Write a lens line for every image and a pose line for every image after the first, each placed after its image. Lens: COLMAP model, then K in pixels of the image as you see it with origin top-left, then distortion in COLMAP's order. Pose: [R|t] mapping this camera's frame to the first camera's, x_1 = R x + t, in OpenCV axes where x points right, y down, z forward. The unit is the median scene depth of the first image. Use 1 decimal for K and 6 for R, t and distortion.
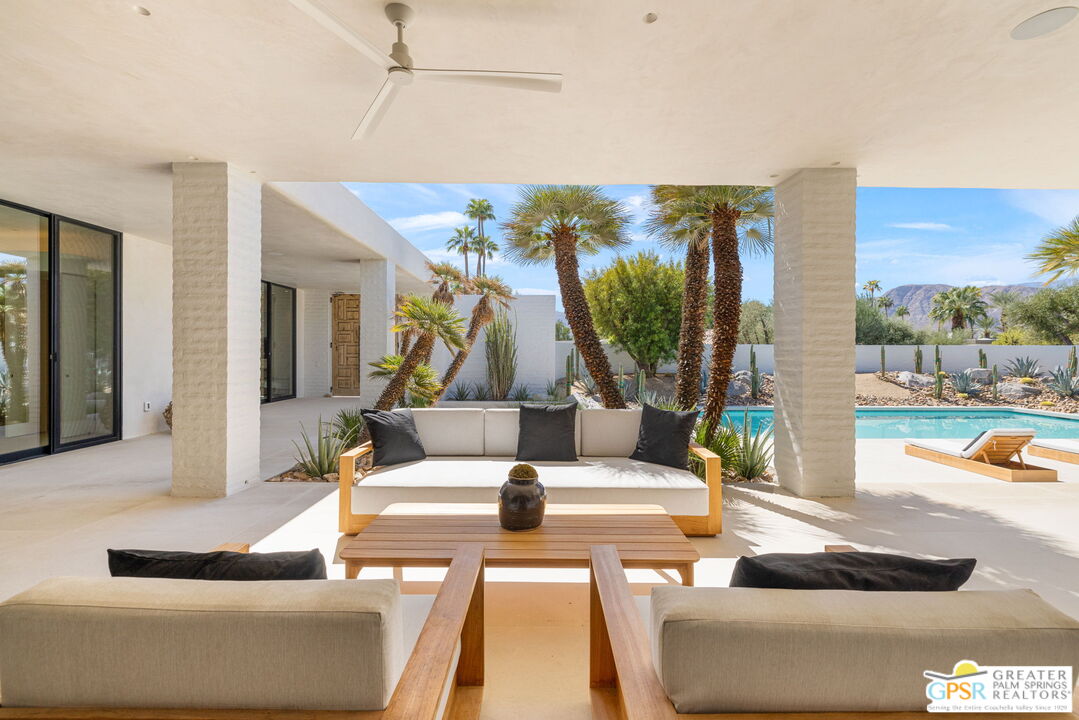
lens RADIAL K [[456.8, 0, 537.9], [0, 456.8, 359.8], [0, 0, 1]] dist [-0.001094, -0.001190]
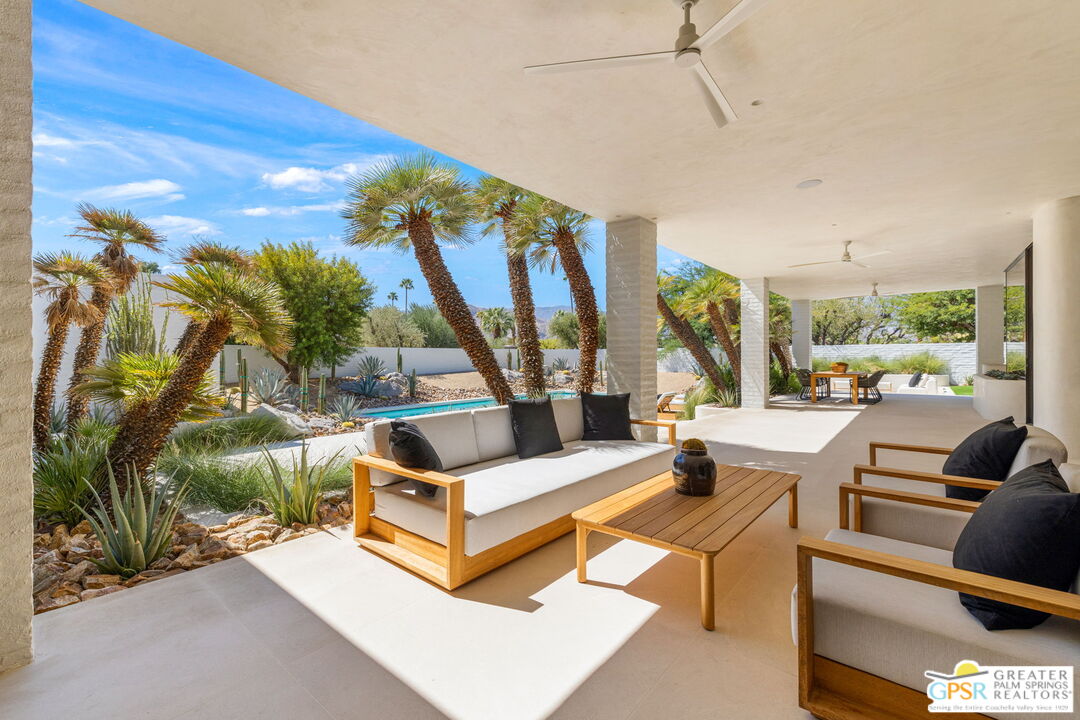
lens RADIAL K [[457.3, 0, 532.0], [0, 457.3, 366.2], [0, 0, 1]] dist [-0.001094, -0.001190]
pose [[0.657846, -0.023126, 0.752797, -0.159795], [0.020319, 0.999710, 0.012954, 0.003267], [-0.752878, 0.006774, 0.658125, 0.075914]]
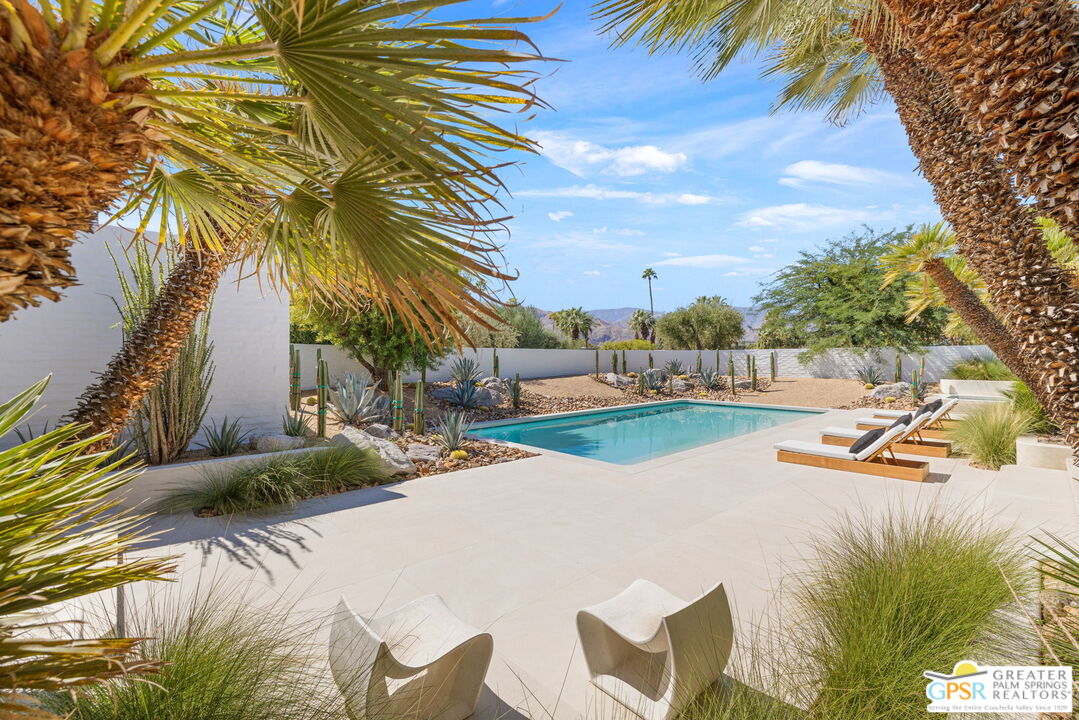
lens RADIAL K [[456.8, 0, 544.2], [0, 456.8, 357.6], [0, 0, 1]] dist [-0.001094, -0.001190]
pose [[0.742030, -0.004049, 0.670354, -0.084776], [0.017318, 0.999764, -0.013130, -0.000476], [-0.670143, 0.021352, 0.741925, 0.312233]]
